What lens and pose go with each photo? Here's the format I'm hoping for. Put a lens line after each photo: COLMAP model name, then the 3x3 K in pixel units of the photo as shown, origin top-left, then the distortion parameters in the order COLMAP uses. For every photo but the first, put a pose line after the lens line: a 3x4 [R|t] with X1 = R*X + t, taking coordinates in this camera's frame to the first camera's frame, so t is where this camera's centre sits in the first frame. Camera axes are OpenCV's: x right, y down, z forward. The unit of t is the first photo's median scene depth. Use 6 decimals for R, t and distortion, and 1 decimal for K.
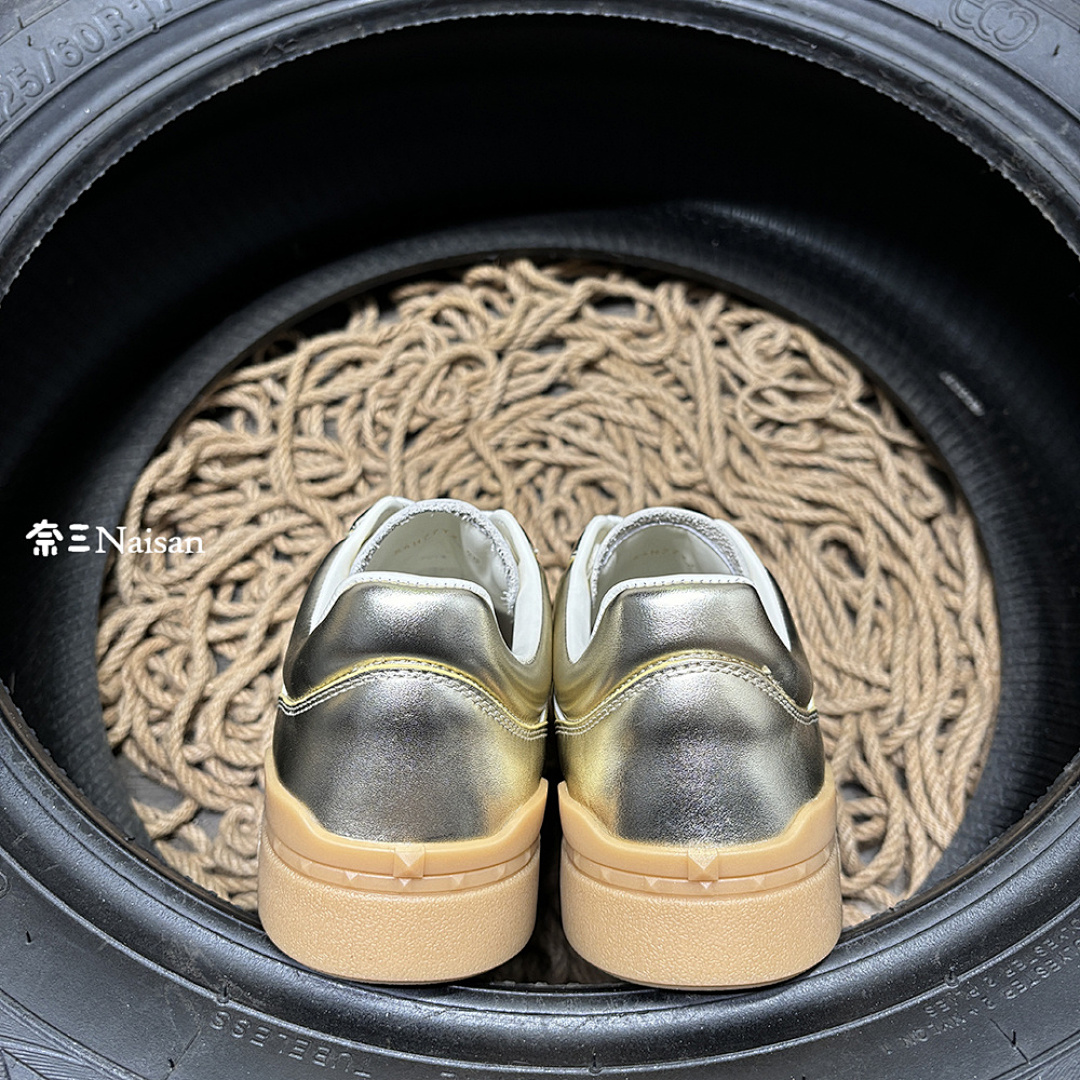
lens RADIAL K [[1104.4, 0, 544.8], [0, 1104.4, 541.8], [0, 0, 1]] dist [-0.018582, -0.000635]
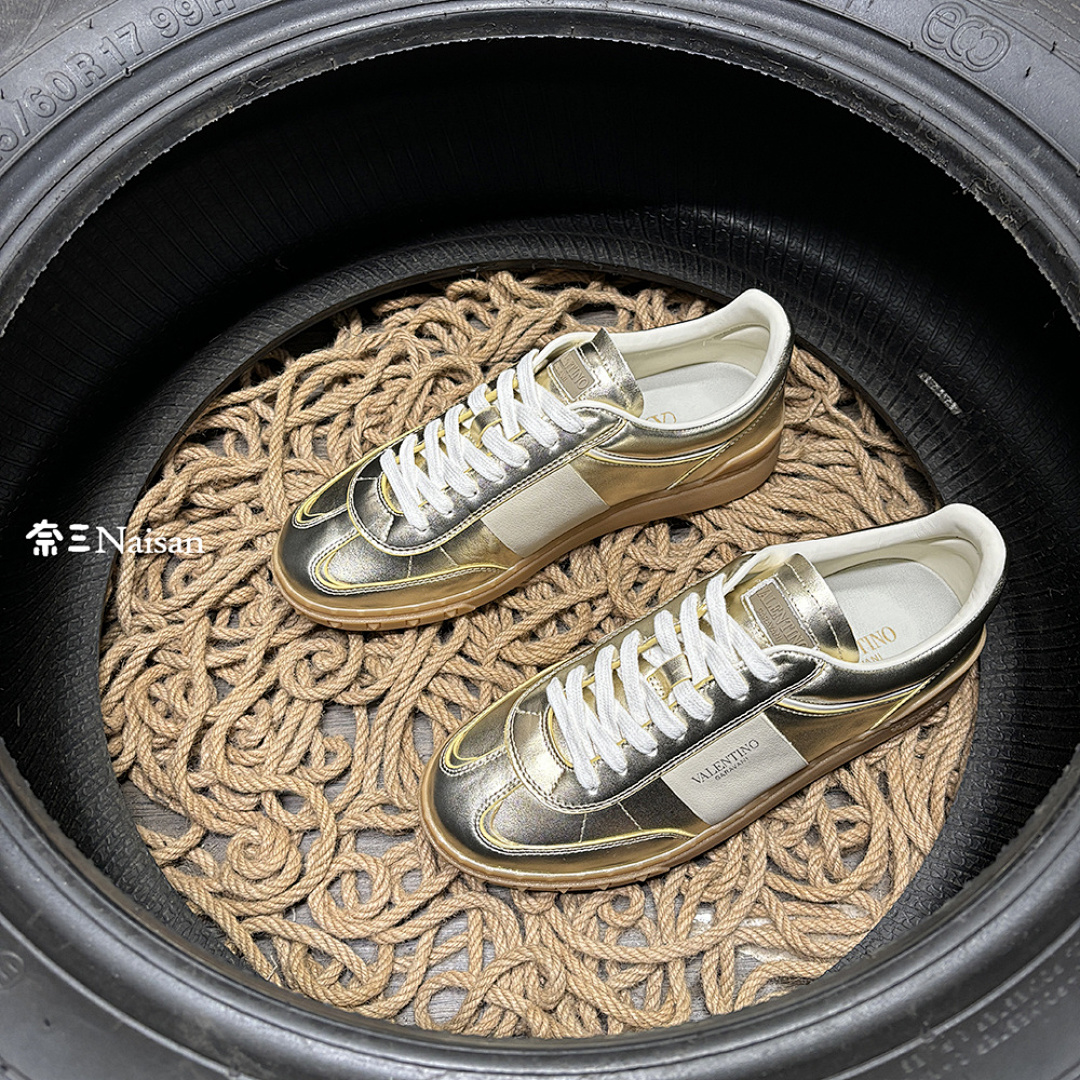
lens RADIAL K [[1086.5, 0, 540.0], [0, 1086.5, 540.0], [0, 0, 1]] dist [0.004623, -0.022176]
pose [[0.999584, -0.028853, 0.000420, 0.006828], [0.028804, 0.998561, 0.045243, -0.063714], [-0.001725, -0.045212, 0.998976, -0.007665]]
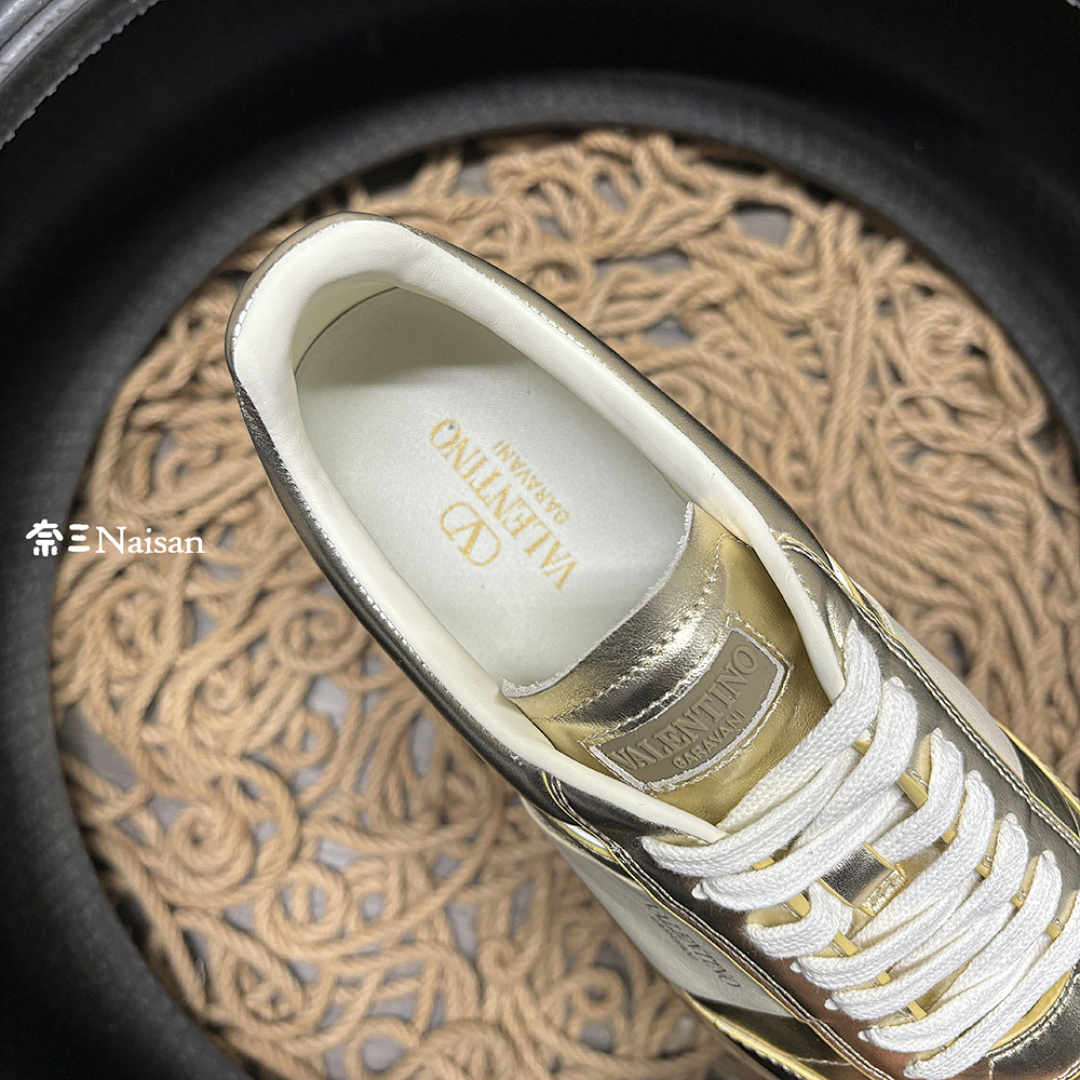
lens RADIAL K [[1113.7, 0, 539.3], [0, 1113.7, 541.9], [0, 0, 1]] dist [-0.043331, -0.009552]
pose [[0.976142, 0.216742, -0.013068, -0.036728], [-0.198886, 0.916631, 0.346746, -0.292471], [0.087132, -0.335874, 0.937868, 0.230758]]
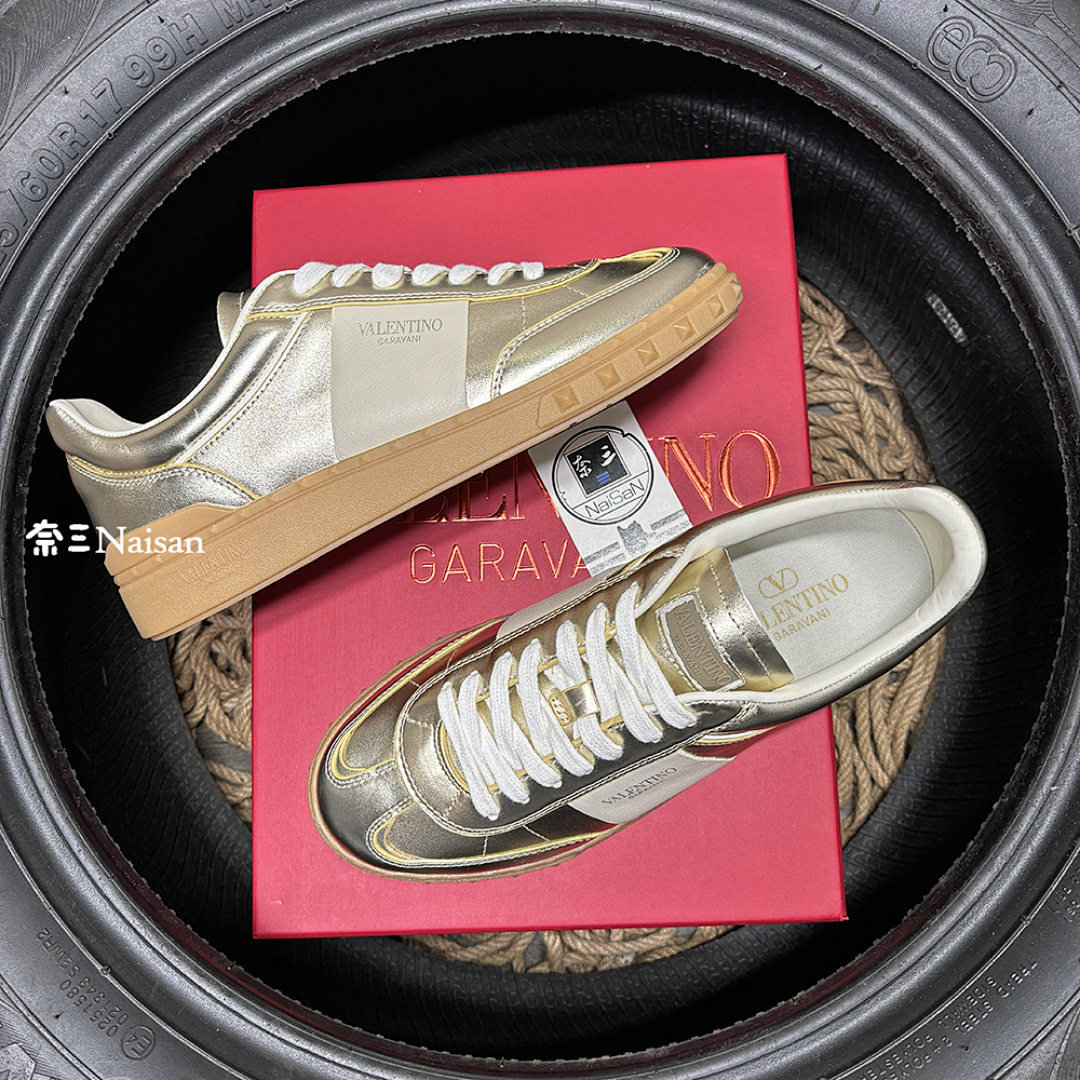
lens RADIAL K [[1104.4, 0, 544.8], [0, 1104.4, 541.8], [0, 0, 1]] dist [-0.018582, -0.000635]
pose [[0.997314, -0.050432, -0.053111, 0.059354], [0.066221, 0.930700, 0.359740, -0.381412], [0.031288, -0.362290, 0.931540, -0.039628]]
